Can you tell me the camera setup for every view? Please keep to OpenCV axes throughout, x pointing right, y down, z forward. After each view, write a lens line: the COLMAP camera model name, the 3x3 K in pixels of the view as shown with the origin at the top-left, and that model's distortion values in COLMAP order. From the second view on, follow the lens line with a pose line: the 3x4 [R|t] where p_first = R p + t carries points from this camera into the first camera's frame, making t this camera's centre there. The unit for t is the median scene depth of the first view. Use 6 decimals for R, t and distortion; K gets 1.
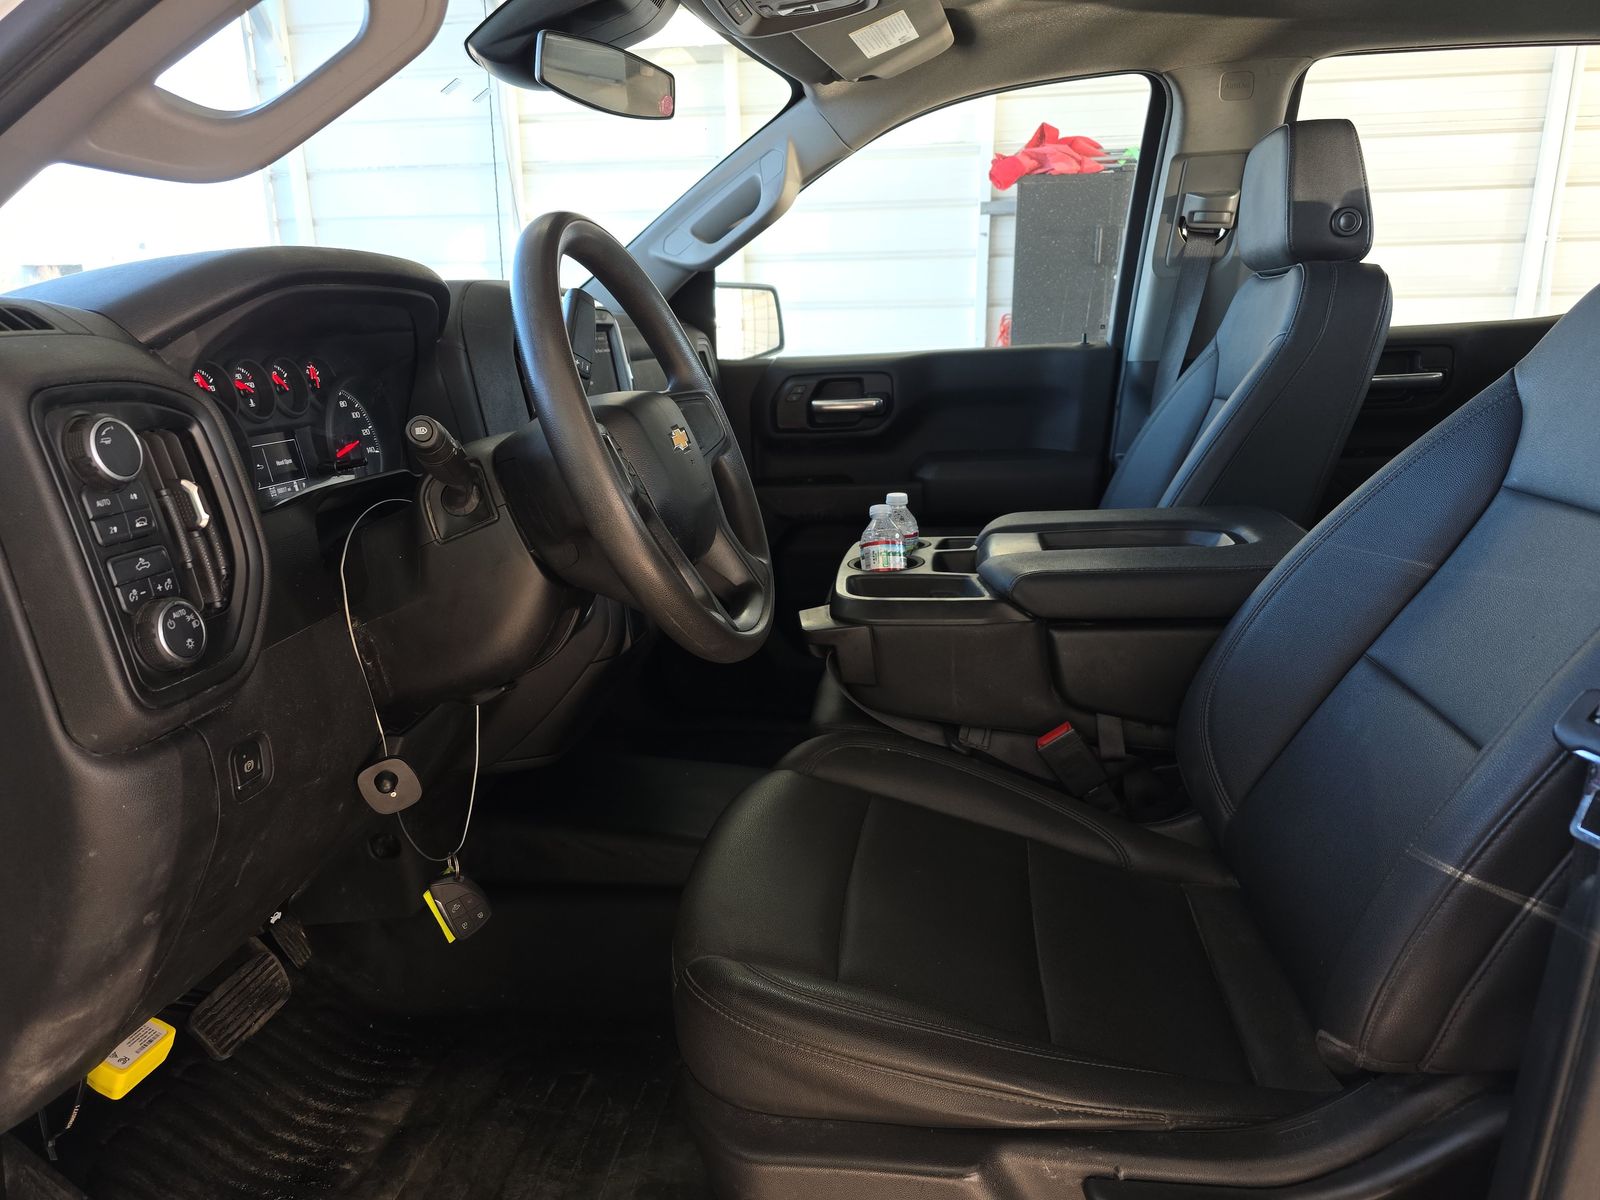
lens RADIAL K [[1082.2, 0, 788.0], [0, 1082.2, 597.2], [0, 0, 1]] dist [0.023076, -0.018926]
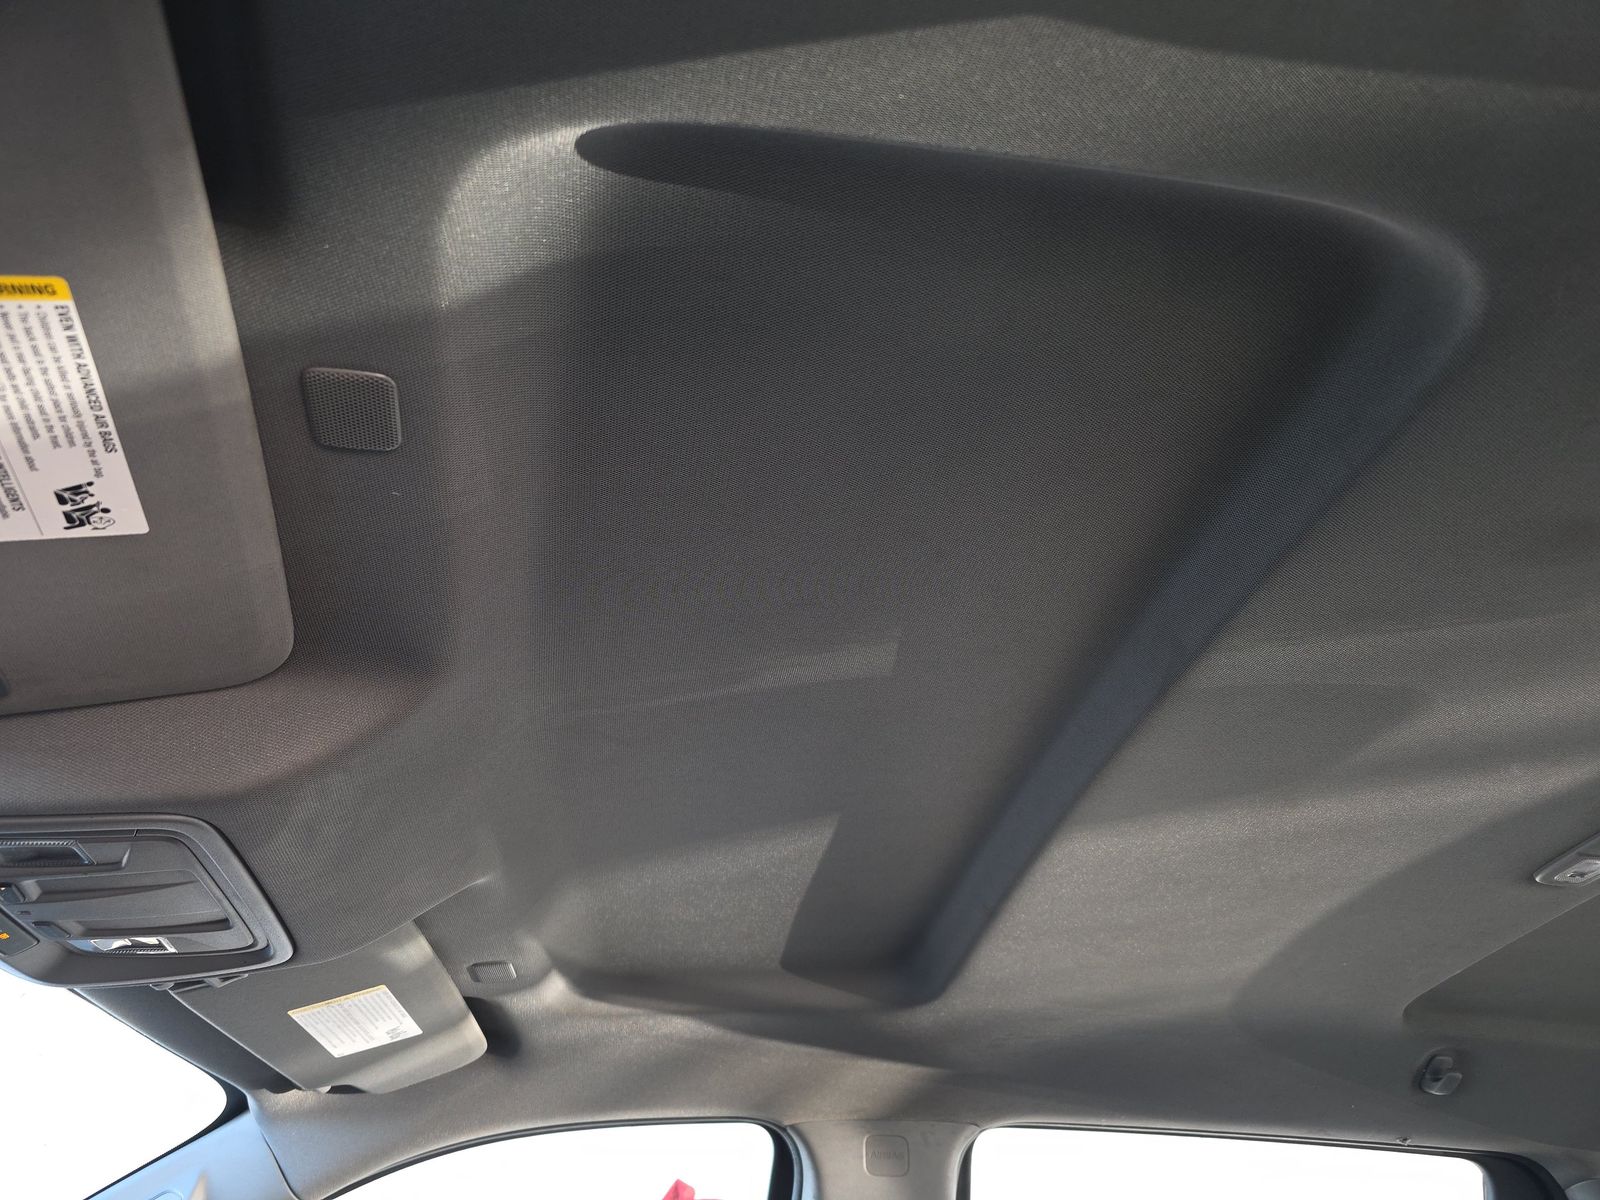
lens RADIAL K [[1082.2, 0, 788.1], [0, 1082.2, 594.5], [0, 0, 1]] dist [0.023076, -0.018926]
pose [[0.950532, 0.208107, 0.230609, 0.116867], [0.047663, 0.635894, -0.770304, -0.165583], [-0.306949, 0.743190, 0.594518, 0.340419]]
